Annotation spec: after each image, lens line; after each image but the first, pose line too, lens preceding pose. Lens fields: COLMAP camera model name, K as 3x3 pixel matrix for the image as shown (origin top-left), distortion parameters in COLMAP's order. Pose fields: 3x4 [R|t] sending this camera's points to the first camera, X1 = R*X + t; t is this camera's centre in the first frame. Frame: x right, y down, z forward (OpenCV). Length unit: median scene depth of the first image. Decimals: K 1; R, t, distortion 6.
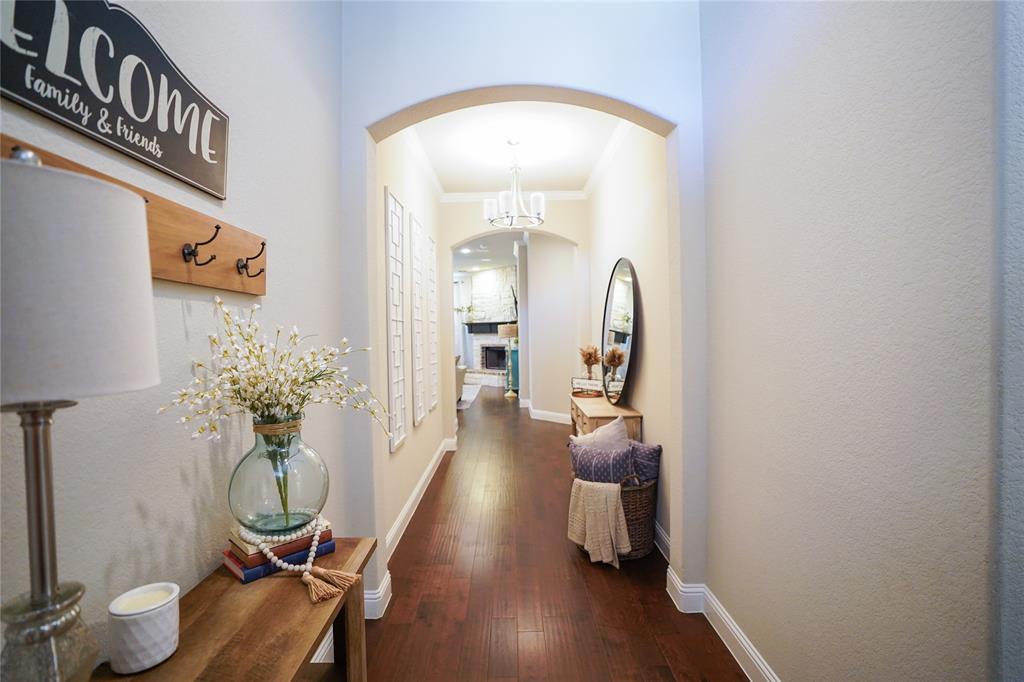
lens RADIAL K [[475.1, 0, 508.5], [0, 475.1, 339.2], [0, 0, 1]] dist [-0.077261, 0.033844]
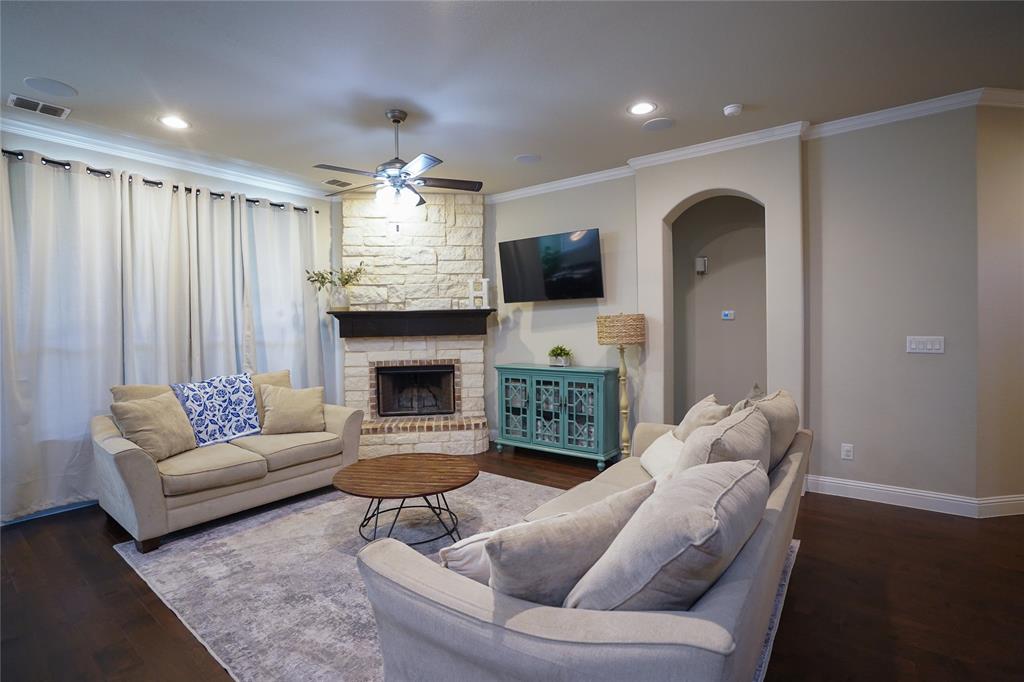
lens RADIAL K [[475.1, 0, 508.5], [0, 475.1, 339.2], [0, 0, 1]] dist [-0.077261, 0.033844]
pose [[0.600753, -0.012112, 0.799343, -0.326012], [0.020960, 0.999780, -0.000603, -0.007190], [-0.799160, 0.017117, 0.600874, 0.638589]]
